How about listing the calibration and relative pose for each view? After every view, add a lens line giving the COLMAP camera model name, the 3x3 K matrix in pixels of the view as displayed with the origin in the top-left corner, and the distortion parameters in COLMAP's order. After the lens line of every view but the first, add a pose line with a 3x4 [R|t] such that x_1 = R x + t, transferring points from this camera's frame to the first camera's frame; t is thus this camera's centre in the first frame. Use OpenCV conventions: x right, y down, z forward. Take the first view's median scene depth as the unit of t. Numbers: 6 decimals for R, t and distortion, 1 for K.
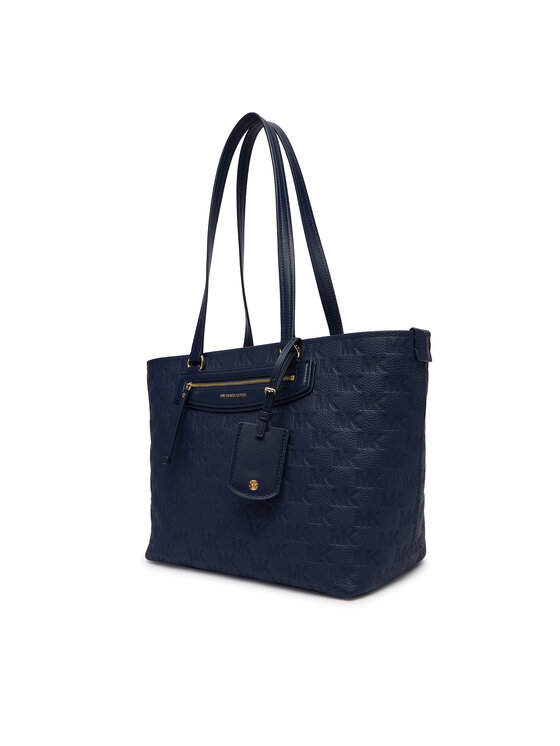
lens RADIAL K [[608.1, 0, 274.9], [0, 608.1, 368.2], [0, 0, 1]] dist [-0.008930, -0.000666]
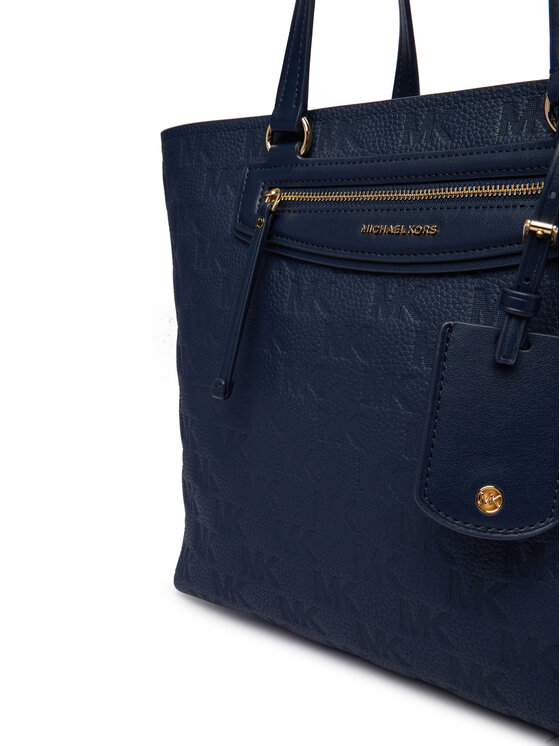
lens RADIAL K [[817.7, 0, 286.0], [0, 817.7, 372.5], [0, 0, 1]] dist [-0.038261, 0.000000]
pose [[0.998980, 0.019855, -0.040545, -0.110196], [-0.008116, 0.962445, 0.271356, -0.005438], [0.044411, -0.270750, 0.961625, 0.467512]]
